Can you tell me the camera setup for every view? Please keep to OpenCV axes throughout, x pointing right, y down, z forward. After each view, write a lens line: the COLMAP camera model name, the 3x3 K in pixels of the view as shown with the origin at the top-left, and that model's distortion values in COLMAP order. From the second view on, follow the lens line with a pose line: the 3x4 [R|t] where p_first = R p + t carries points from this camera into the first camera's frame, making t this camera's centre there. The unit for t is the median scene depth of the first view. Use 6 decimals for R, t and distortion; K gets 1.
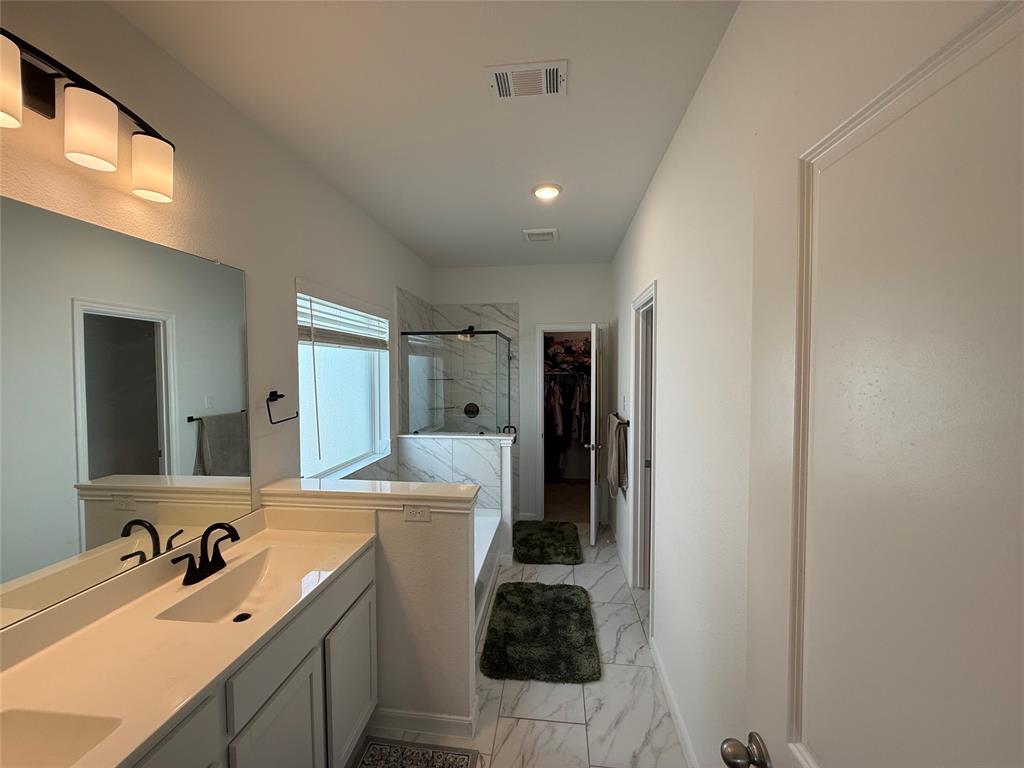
lens RADIAL K [[410.7, 0, 509.8], [0, 410.7, 384.2], [0, 0, 1]] dist [0.003151, -0.000347]
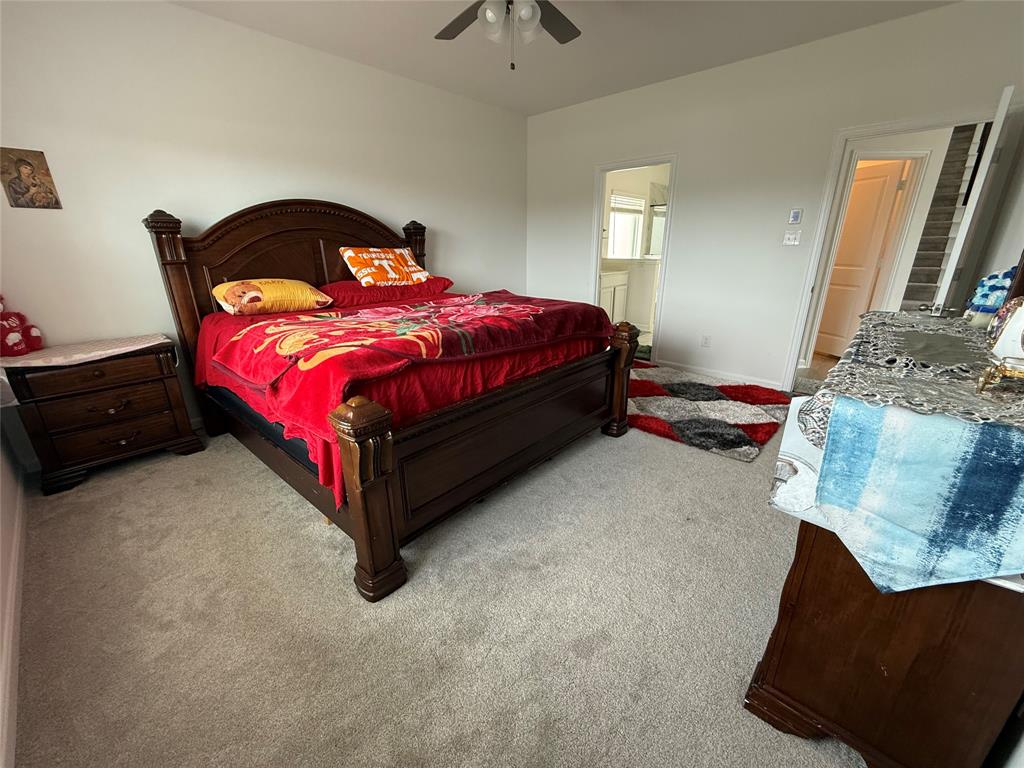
lens RADIAL K [[410.7, 0, 510.2], [0, 410.7, 374.5], [0, 0, 1]] dist [0.003151, -0.000347]
pose [[0.810496, 0.190062, -0.554051, 0.697268], [-0.023355, 0.955626, 0.293654, 0.145587], [0.585278, -0.225066, 0.778971, -1.817843]]
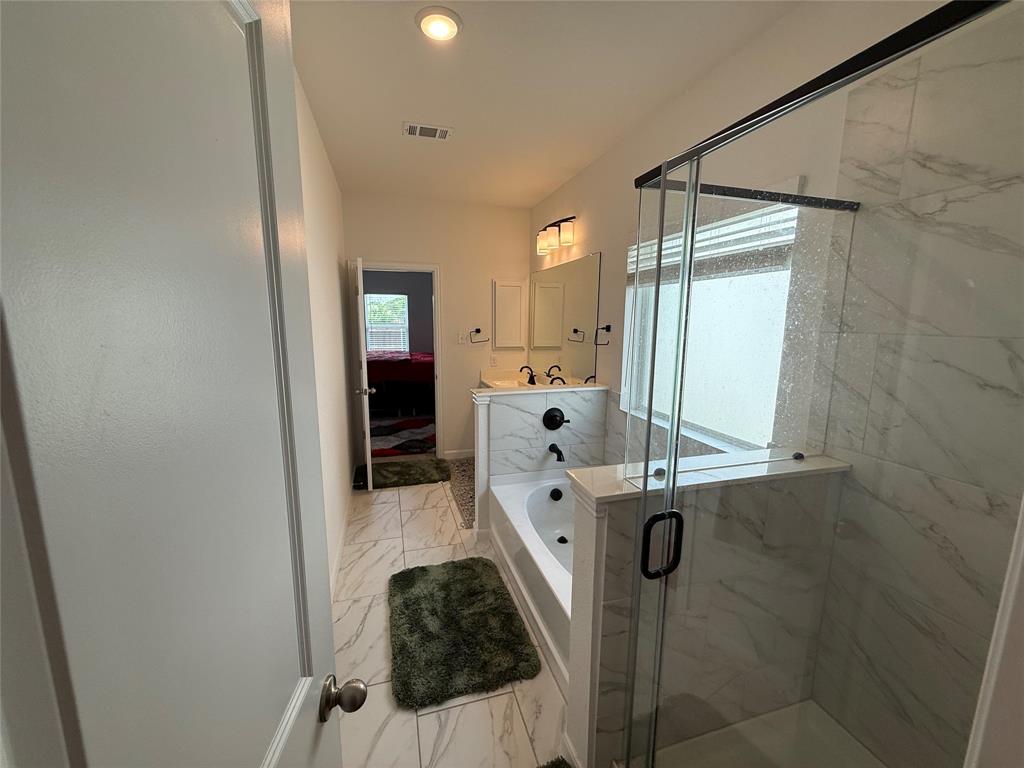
lens RADIAL K [[410.7, 0, 508.4], [0, 410.7, 384.3], [0, 0, 1]] dist [0.003151, -0.000347]
pose [[-0.919905, 0.059561, -0.387591, 0.292087], [-0.016764, 0.981521, 0.190618, -0.041096], [0.391782, 0.181849, -0.901908, 1.839941]]
